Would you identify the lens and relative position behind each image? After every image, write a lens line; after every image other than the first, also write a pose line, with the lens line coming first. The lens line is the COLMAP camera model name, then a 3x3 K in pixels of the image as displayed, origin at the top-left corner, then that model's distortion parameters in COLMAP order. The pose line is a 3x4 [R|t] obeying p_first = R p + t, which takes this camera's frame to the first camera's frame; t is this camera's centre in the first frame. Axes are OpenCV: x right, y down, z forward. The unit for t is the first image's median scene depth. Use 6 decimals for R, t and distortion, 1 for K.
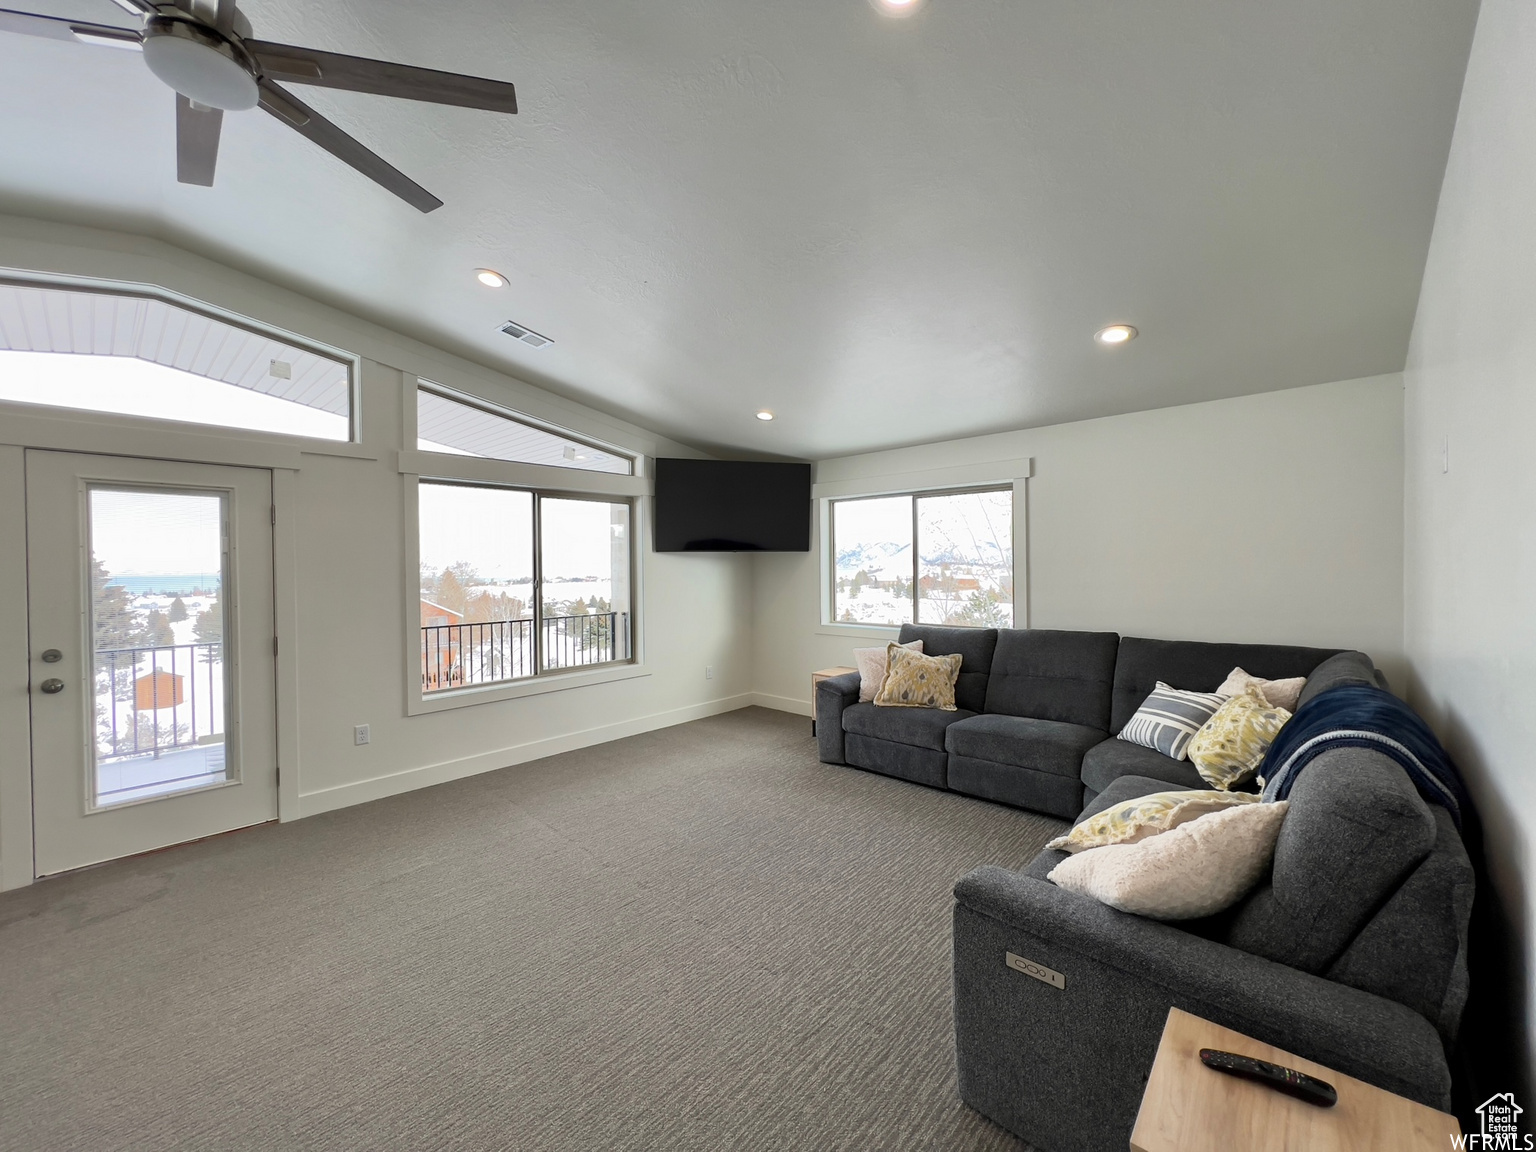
lens RADIAL K [[615.5, 0, 766.6], [0, 615.5, 565.6], [0, 0, 1]] dist [-0.001455, 0.000881]
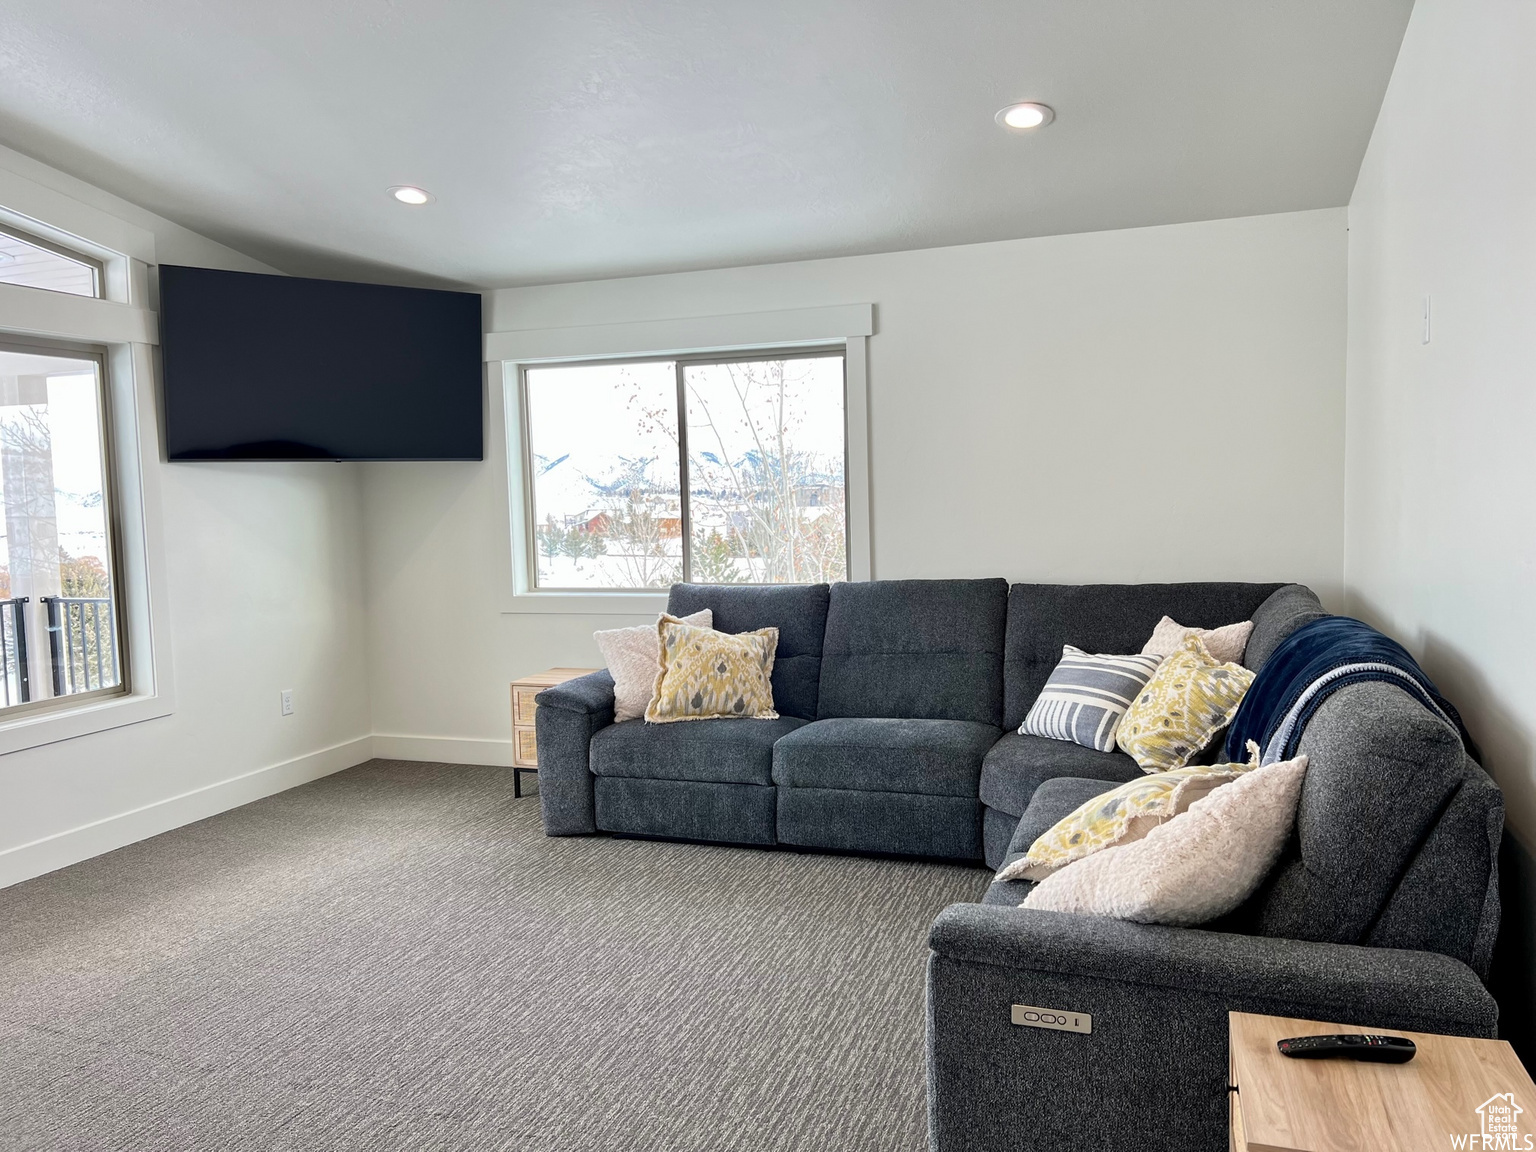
lens RADIAL K [[1158.0, 0, 764.8], [0, 1158.0, 564.1], [0, 0, 1]] dist [0.046844, -0.046142]
pose [[0.921088, -0.040391, 0.387254, -0.176723], [0.017939, 0.997951, 0.061417, 0.015845], [-0.388941, -0.049624, 0.919925, -0.047704]]
